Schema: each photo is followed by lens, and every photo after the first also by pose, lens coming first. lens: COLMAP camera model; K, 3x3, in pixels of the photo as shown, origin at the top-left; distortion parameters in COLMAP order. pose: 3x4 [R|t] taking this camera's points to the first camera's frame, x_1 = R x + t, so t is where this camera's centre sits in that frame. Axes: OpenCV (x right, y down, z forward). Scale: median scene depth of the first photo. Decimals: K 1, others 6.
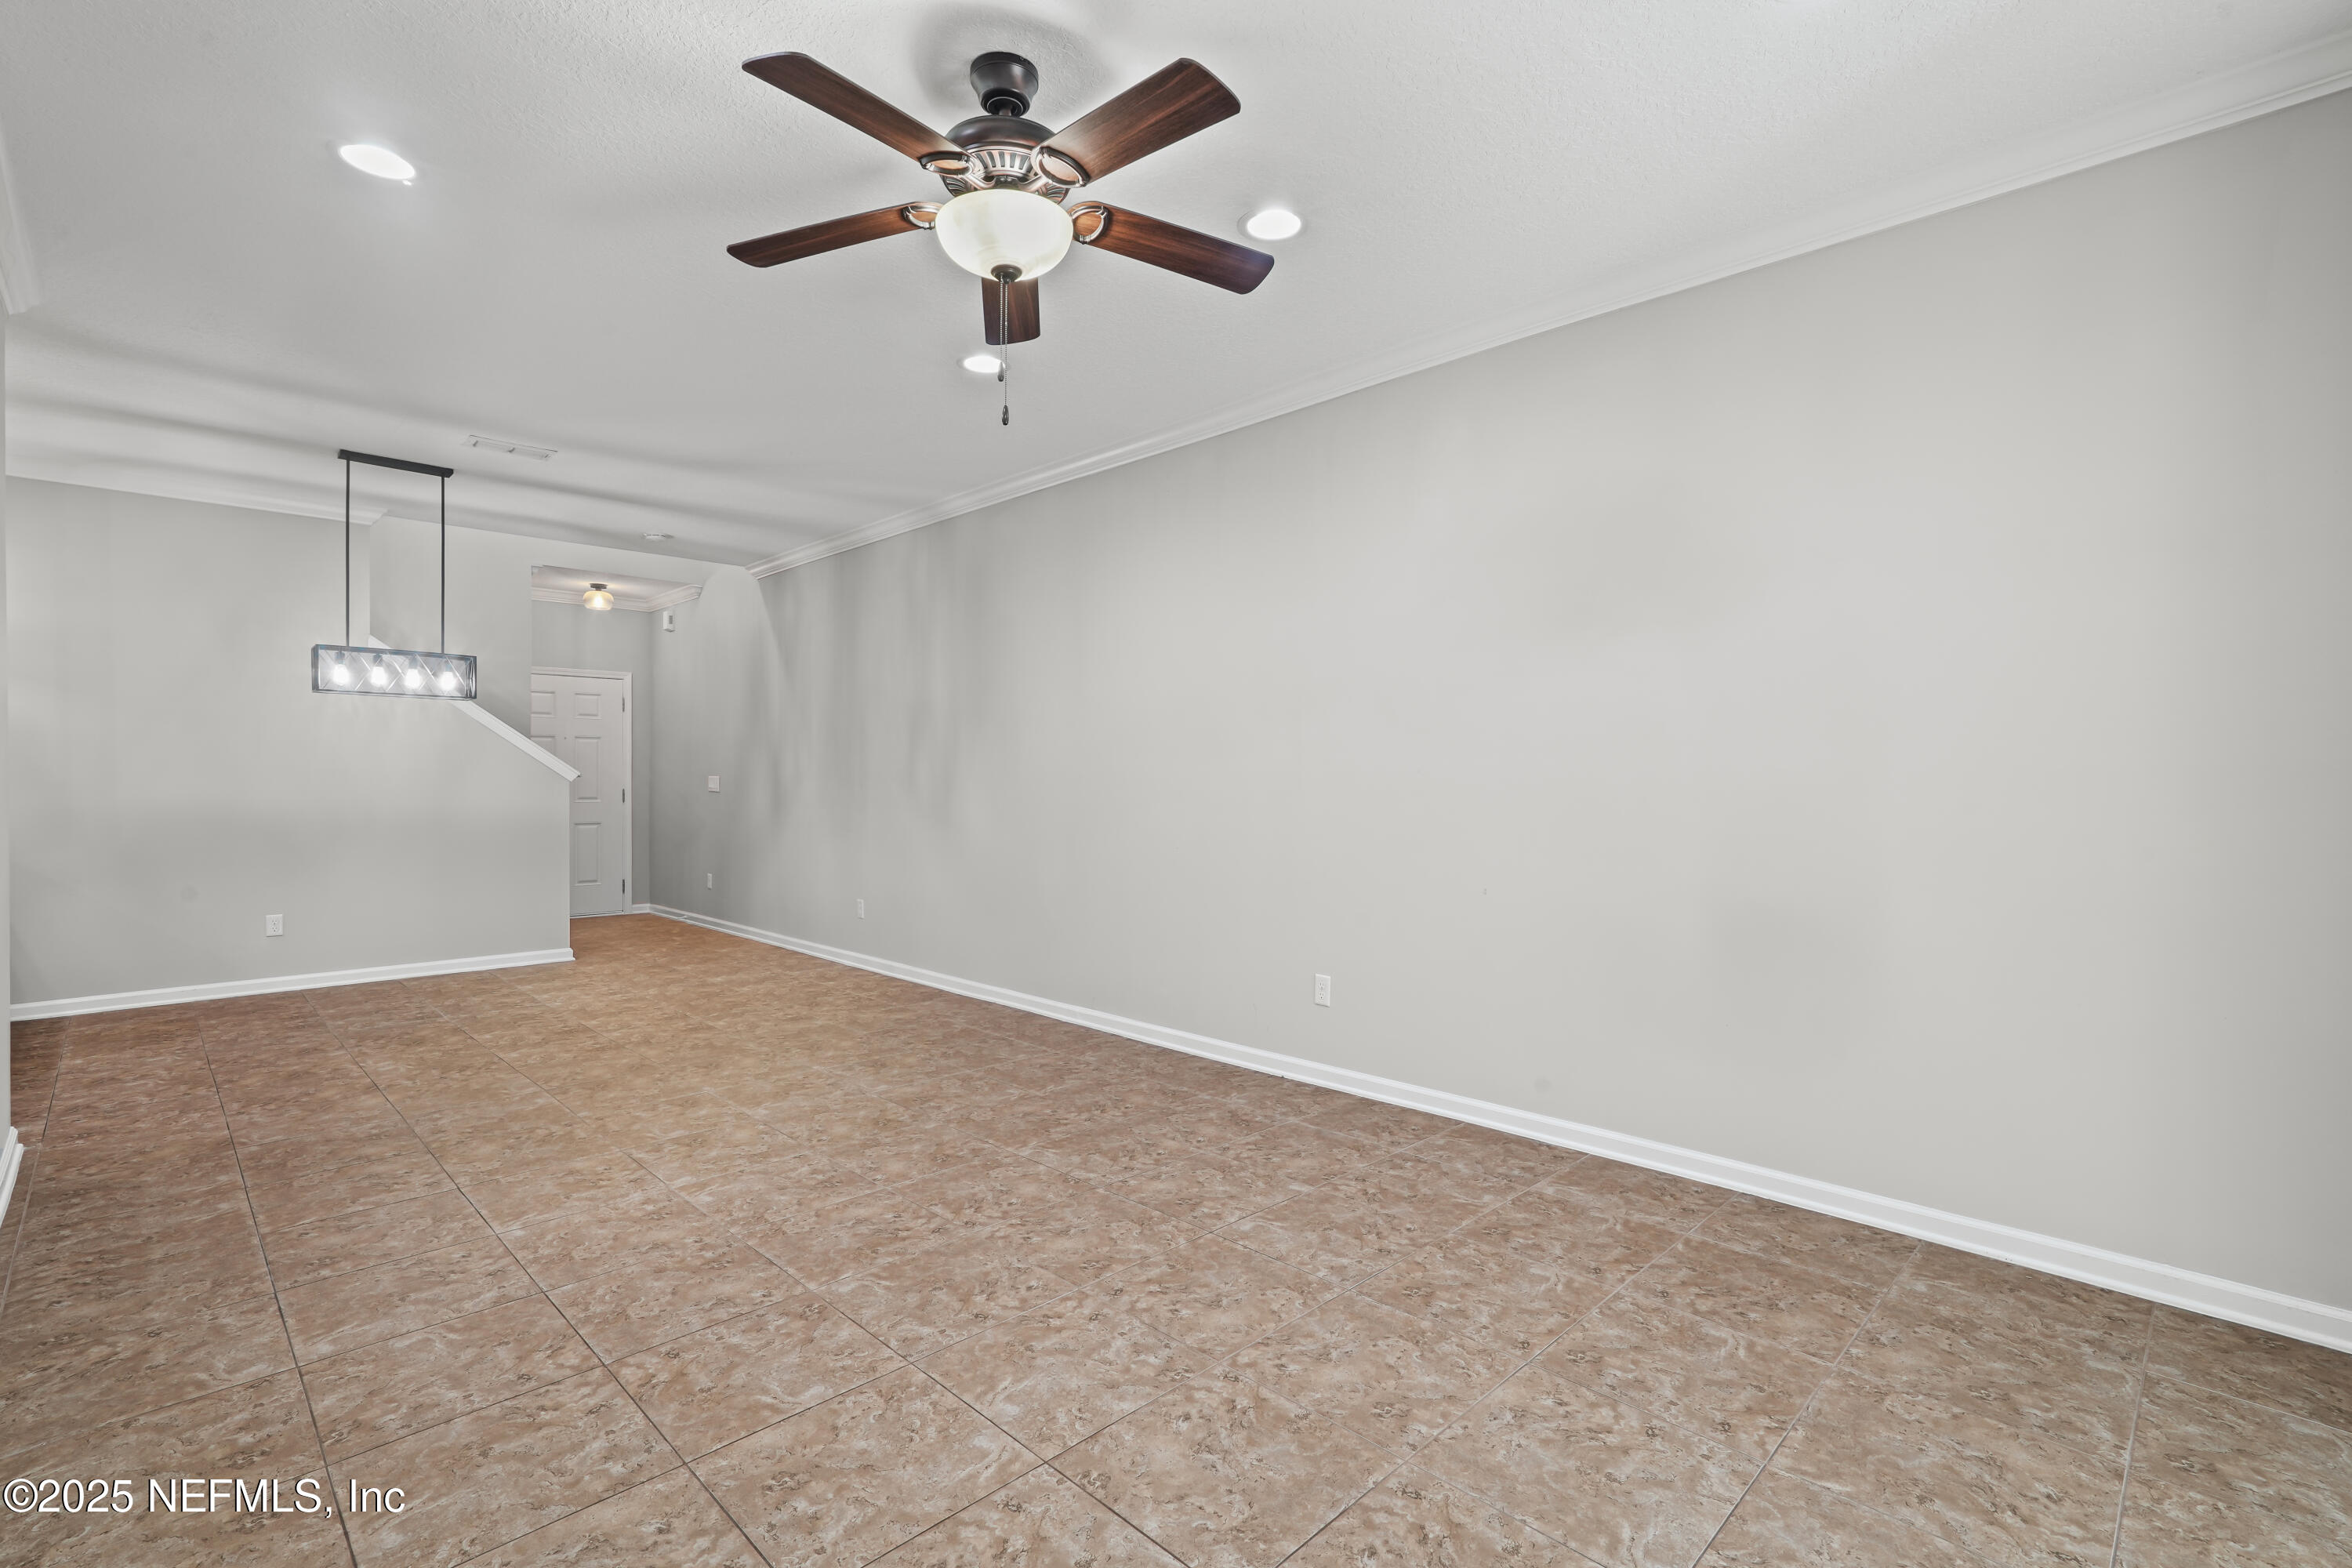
lens RADIAL K [[1064.8, 0, 1165.5], [0, 1064.8, 775.9], [0, 0, 1]] dist [-0.012091, 0.008038]
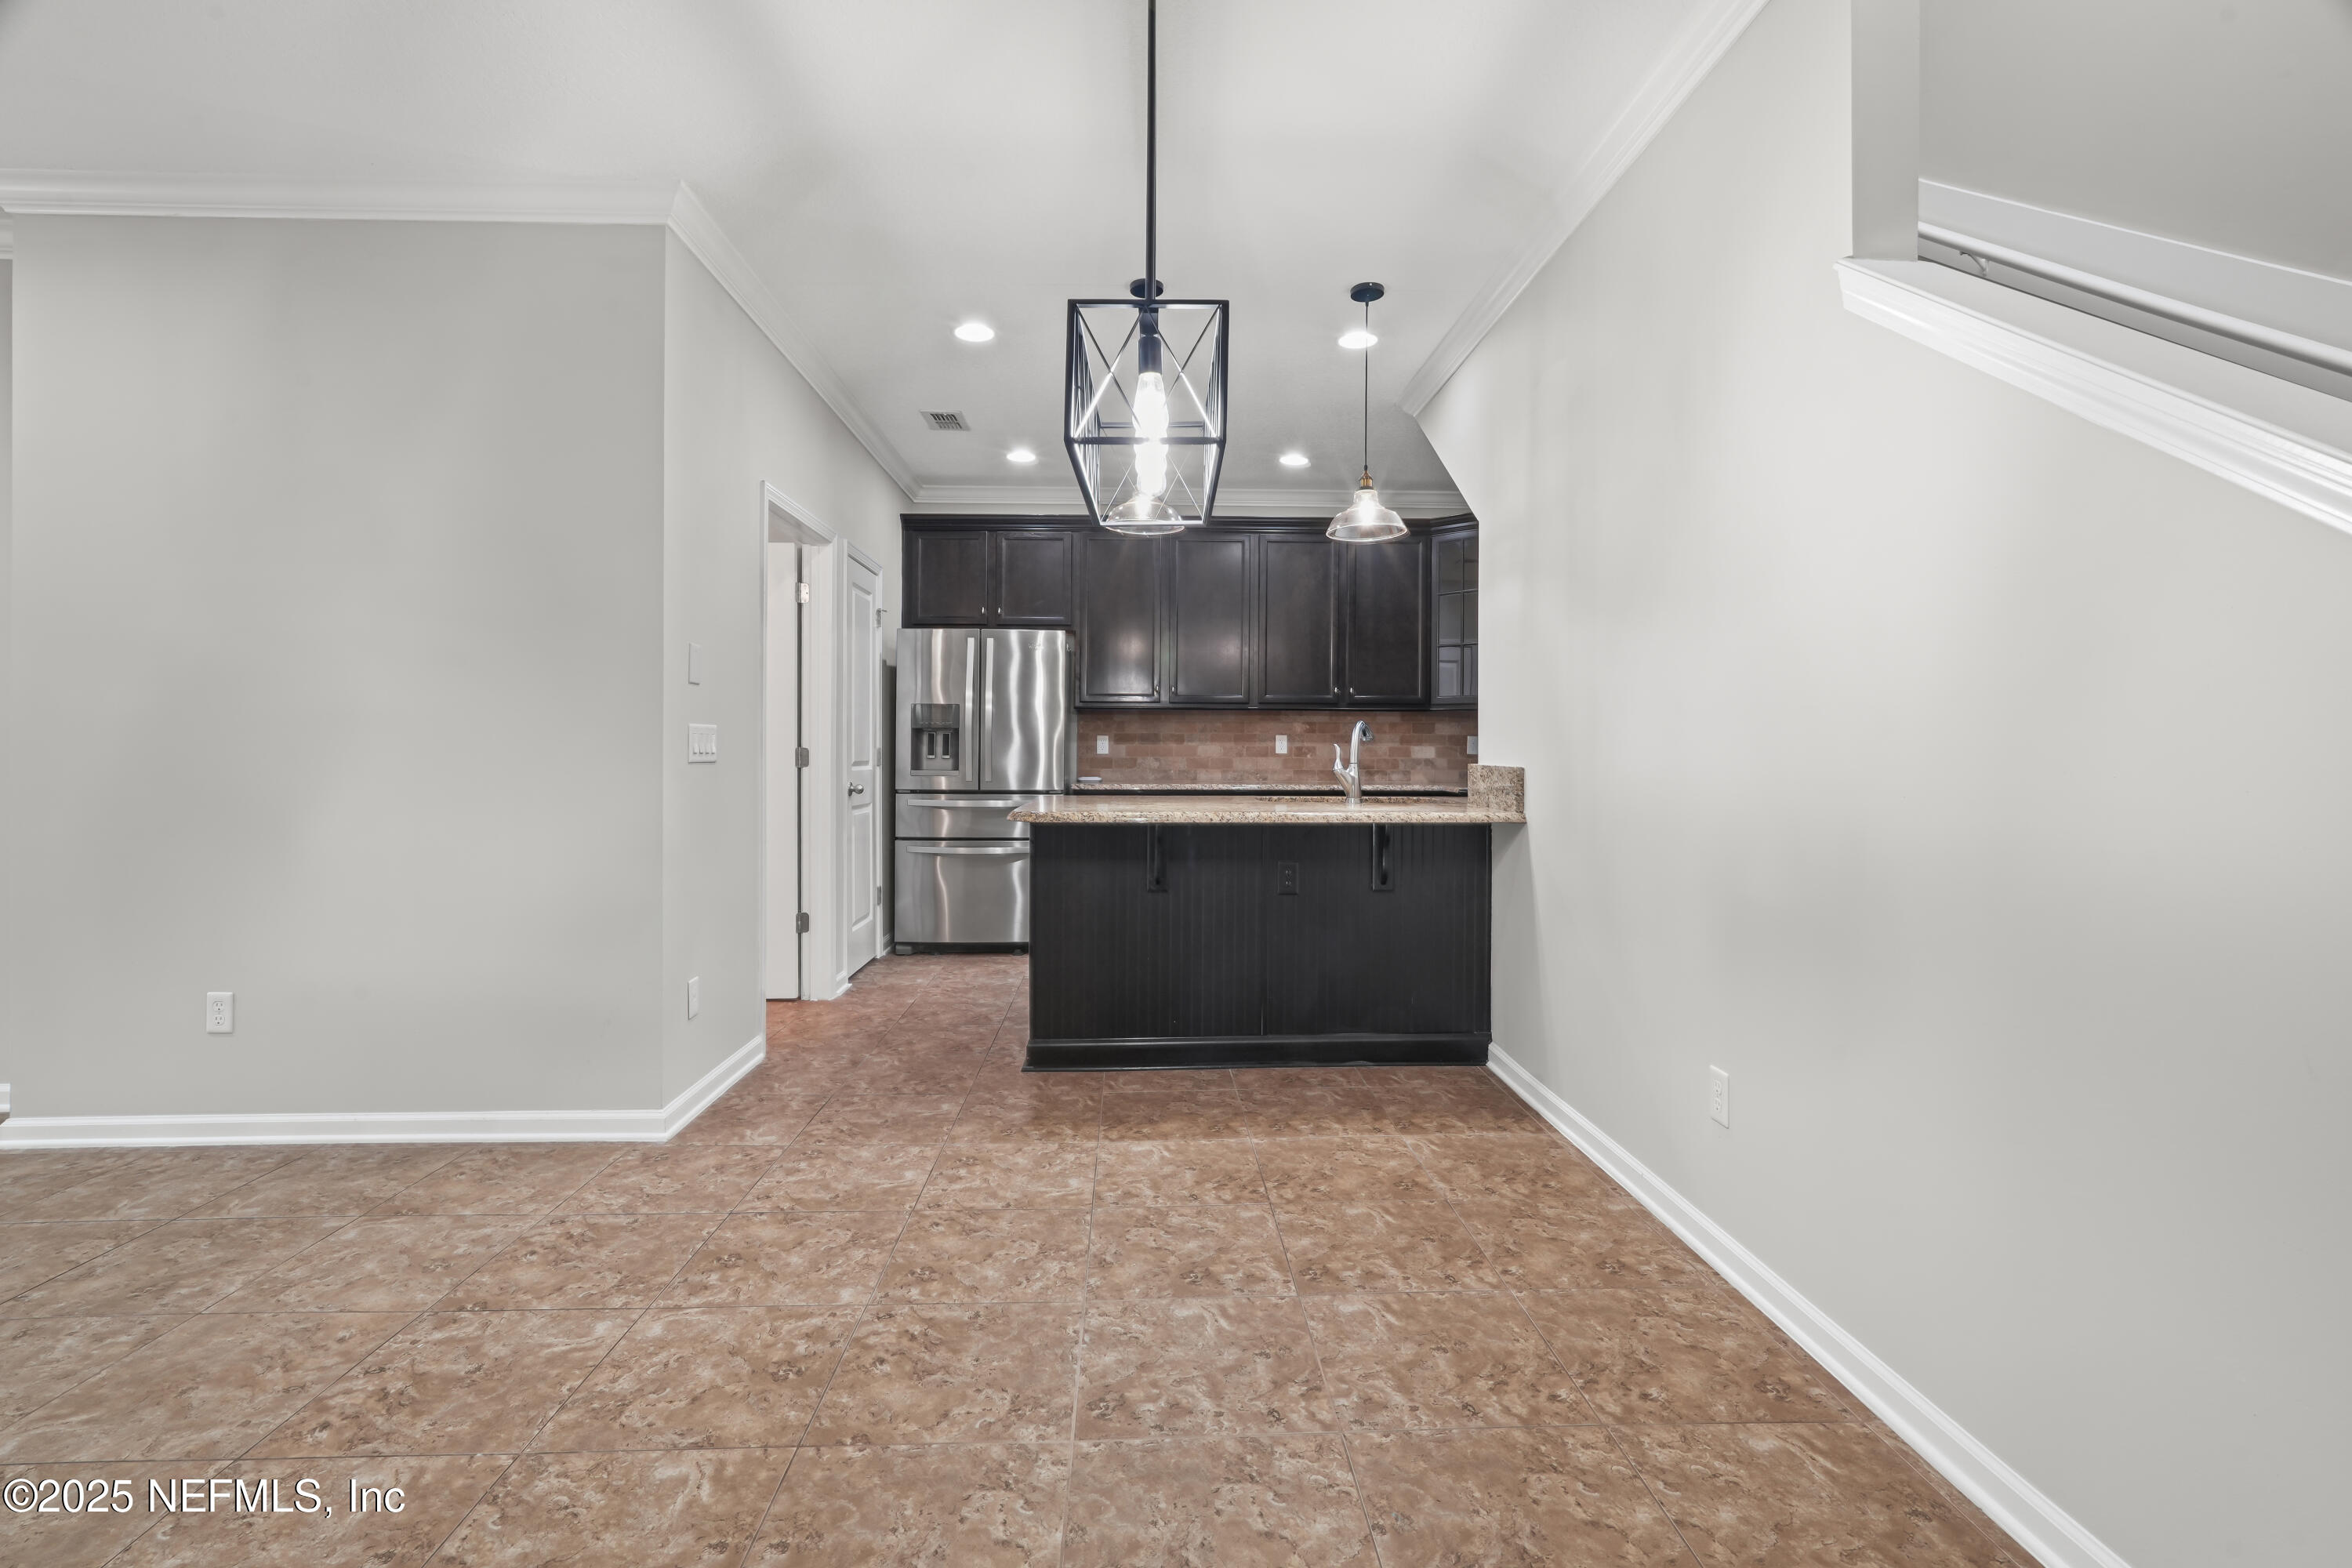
lens RADIAL K [[1064.8, 0, 1177.6], [0, 1064.8, 735.7], [0, 0, 1]] dist [-0.012091, 0.008038]
pose [[-0.674142, -0.006850, -0.738570, -0.865478], [0.000510, 0.999952, -0.009741, 0.023312], [0.738602, -0.006944, -0.674106, 2.356608]]
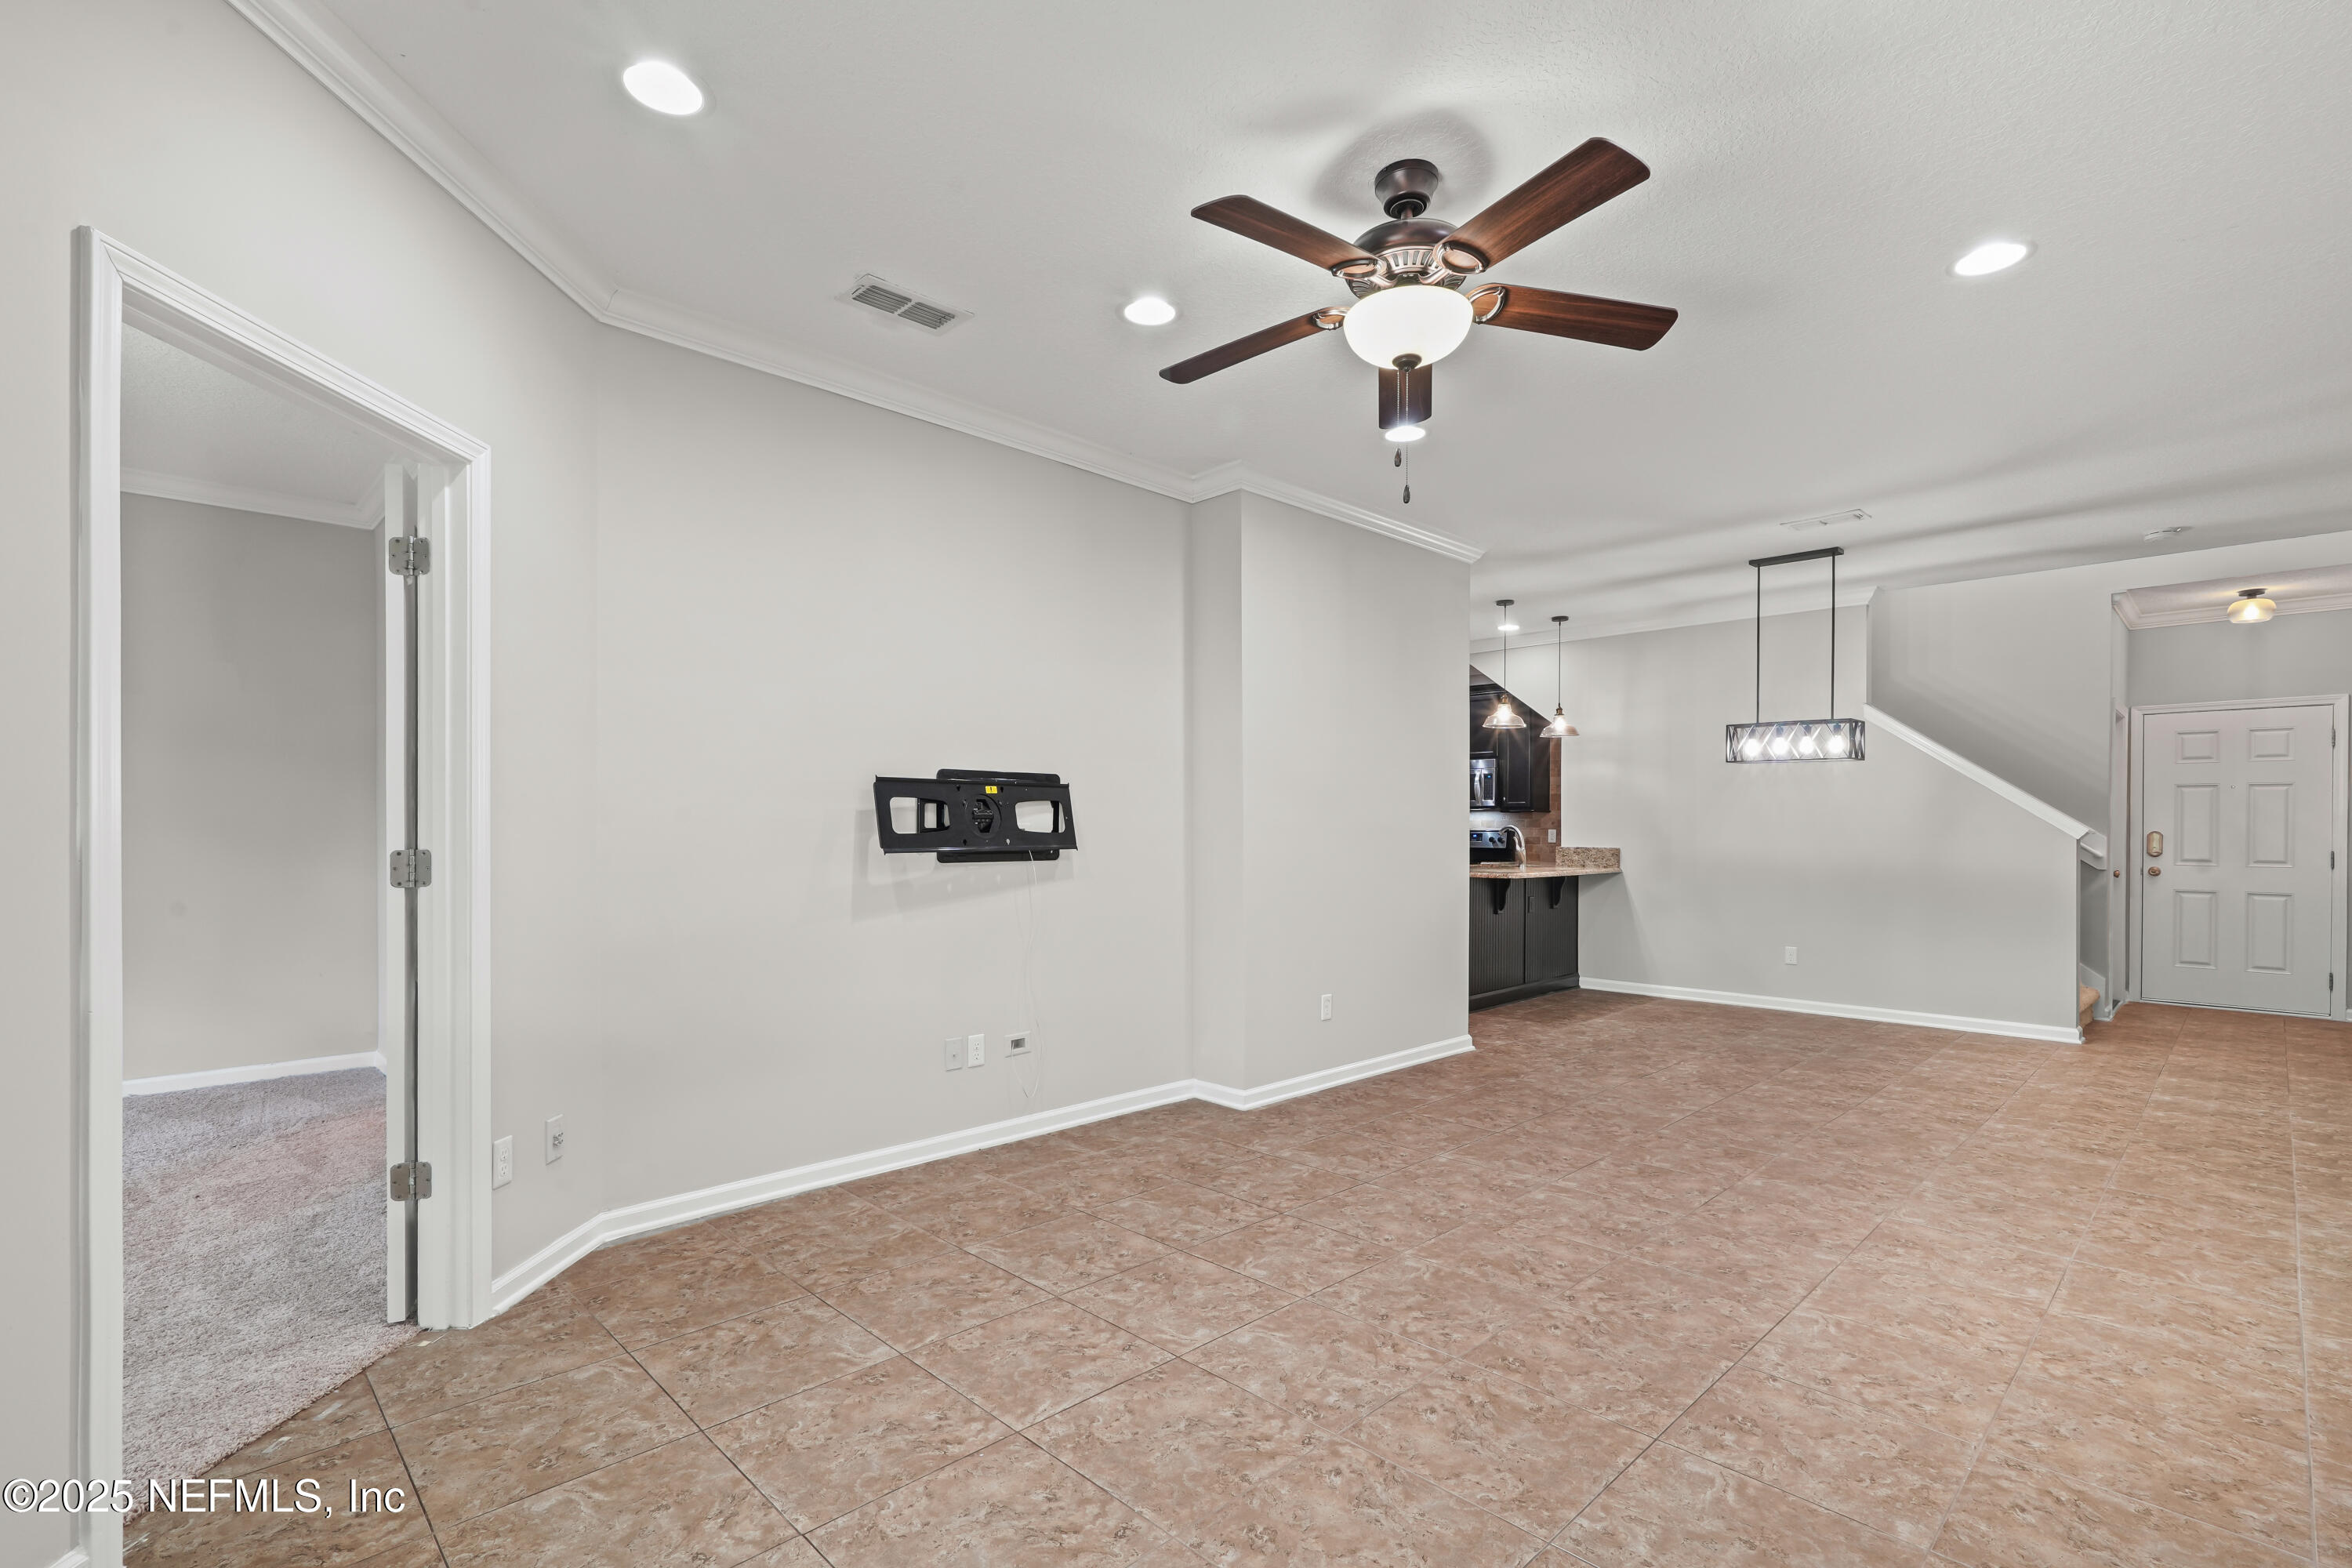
lens RADIAL K [[1064.8, 0, 1185.8], [0, 1064.8, 831.3], [0, 0, 1]] dist [-0.012091, 0.008038]
pose [[0.002682, -0.001270, -0.999996, 0.774626], [-0.002284, 0.999997, -0.001276, 0.003718], [0.999994, 0.002287, 0.002680, 0.655087]]
